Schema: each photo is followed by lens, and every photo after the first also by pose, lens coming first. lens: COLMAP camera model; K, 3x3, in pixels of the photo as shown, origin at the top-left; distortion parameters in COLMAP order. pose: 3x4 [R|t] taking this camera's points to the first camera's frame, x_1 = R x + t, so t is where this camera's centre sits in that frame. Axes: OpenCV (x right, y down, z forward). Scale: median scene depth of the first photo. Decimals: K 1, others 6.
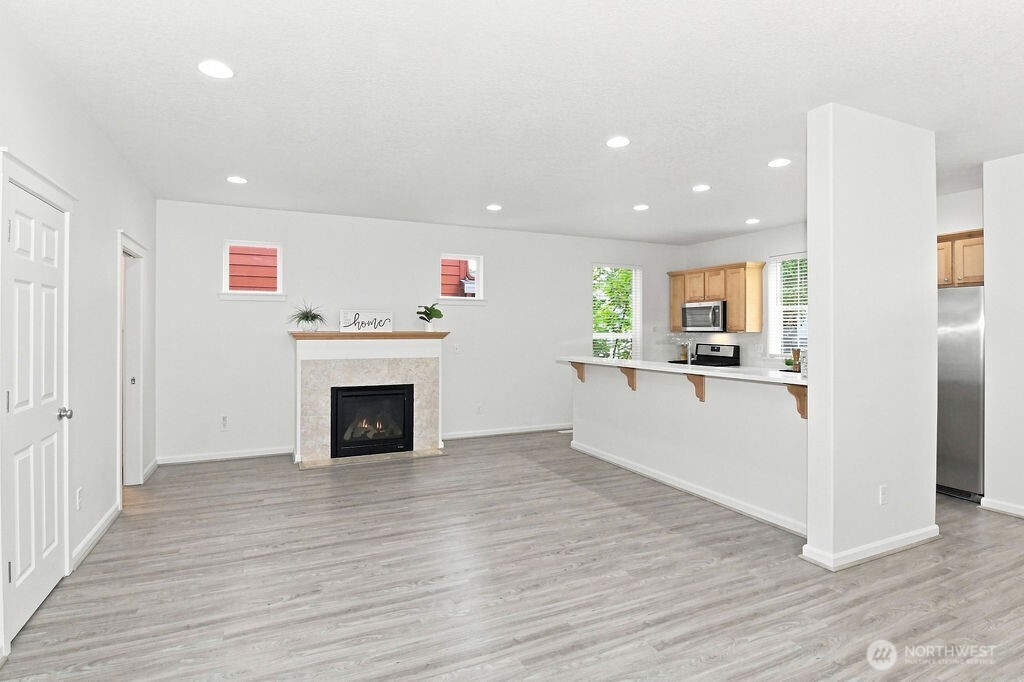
lens RADIAL K [[530.1, 0, 505.7], [0, 530.1, 327.2], [0, 0, 1]] dist [-0.005234, -0.011214]
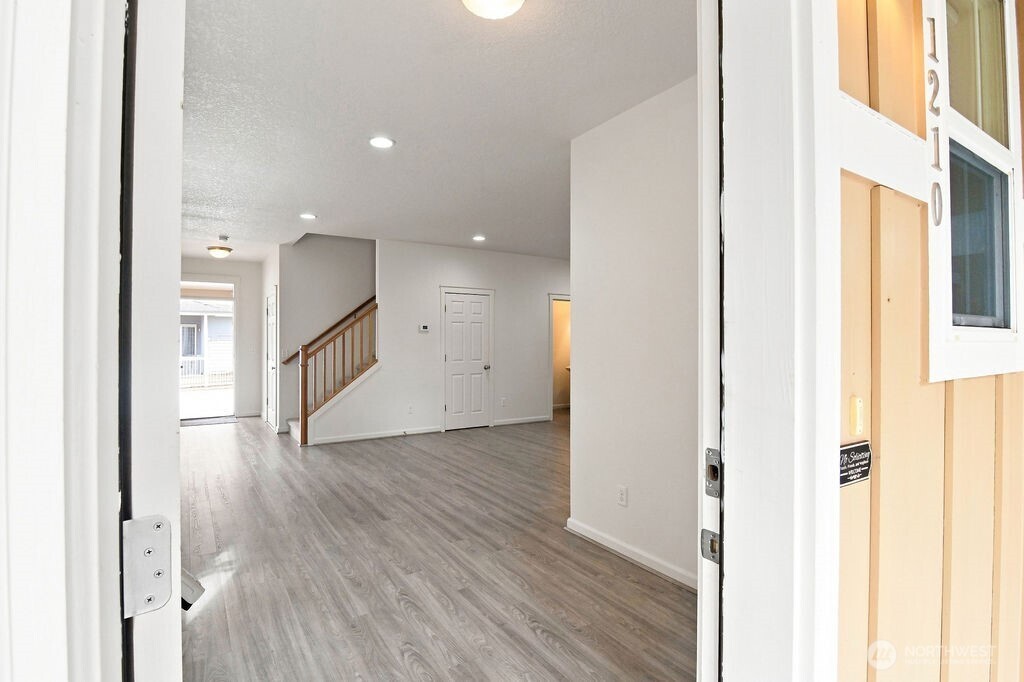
lens RADIAL K [[506.8, 0, 509.9], [0, 506.8, 336.1], [0, 0, 1]] dist [-0.013616, -0.001121]
pose [[0.135199, -0.010305, -0.990765, 0.908317], [0.005197, 0.999940, -0.009691, 0.011828], [0.990805, -0.003839, 0.135244, 0.363712]]
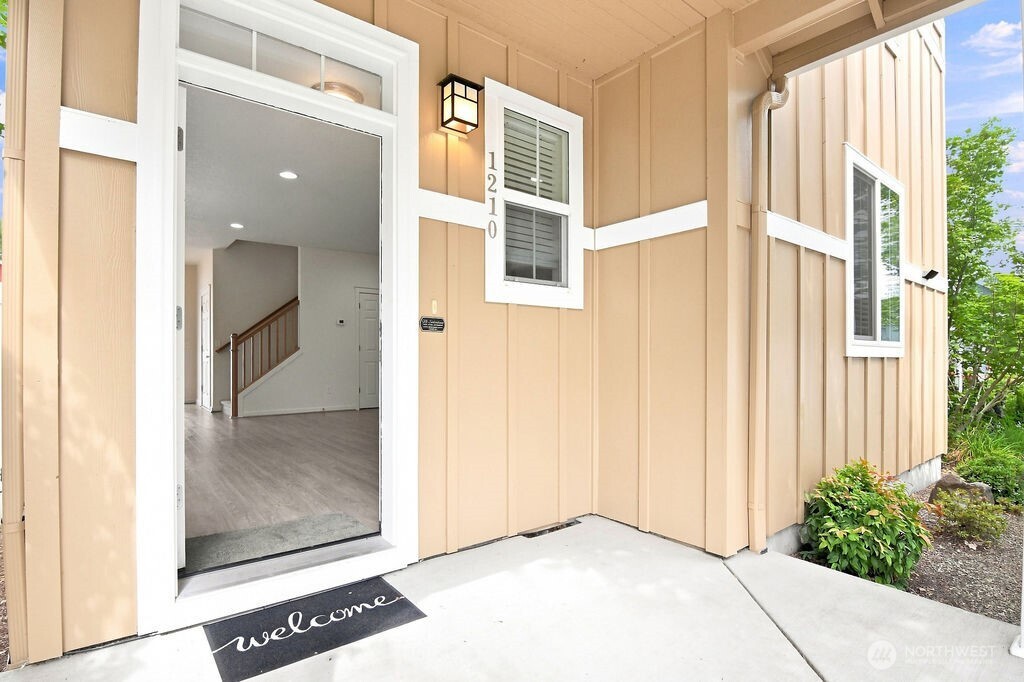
lens RADIAL K [[515.4, 0, 506.5], [0, 515.4, 357.0], [0, 0, 1]] dist [-0.002008, -0.000474]
pose [[0.223030, -0.000062, -0.974812, 1.218168], [0.003790, 0.999992, 0.000804, 0.080389], [0.974804, -0.003874, 0.223029, 0.457784]]
